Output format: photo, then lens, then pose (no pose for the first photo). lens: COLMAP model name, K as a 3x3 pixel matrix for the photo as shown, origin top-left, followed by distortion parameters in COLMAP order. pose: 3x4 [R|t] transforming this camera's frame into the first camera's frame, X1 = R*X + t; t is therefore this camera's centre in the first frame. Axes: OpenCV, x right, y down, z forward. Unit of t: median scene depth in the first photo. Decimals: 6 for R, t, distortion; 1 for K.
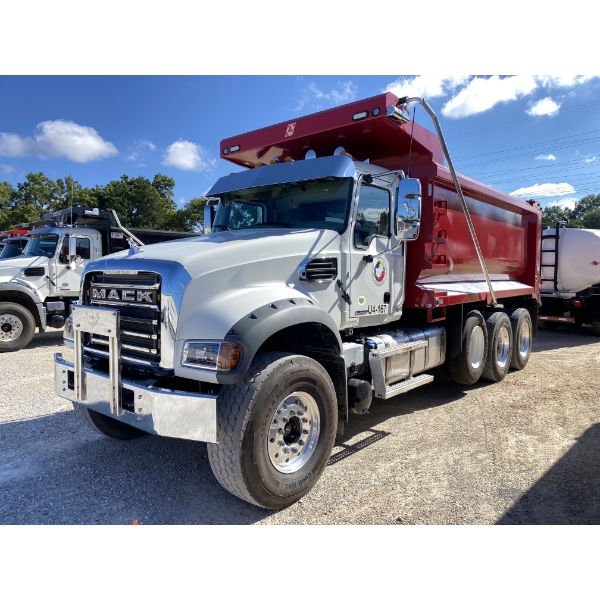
lens RADIAL K [[461.6, 0, 299.3], [0, 461.6, 294.9], [0, 0, 1]] dist [0.109999, 0.005692]
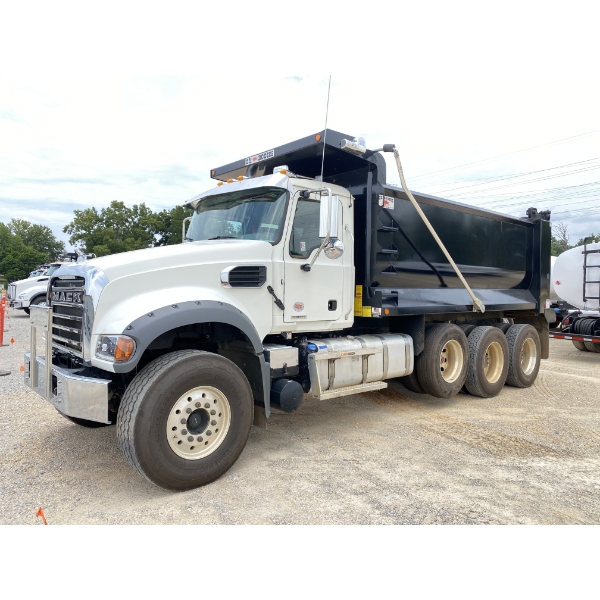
lens RADIAL K [[445.2, 0, 302.6], [0, 445.2, 289.9], [0, 0, 1]] dist [0.076492, 0.005598]
pose [[0.983619, 0.012671, -0.179815, 0.334657], [-0.020885, 0.998819, -0.043861, 0.018983], [0.179047, 0.046898, 0.982722, -0.011314]]
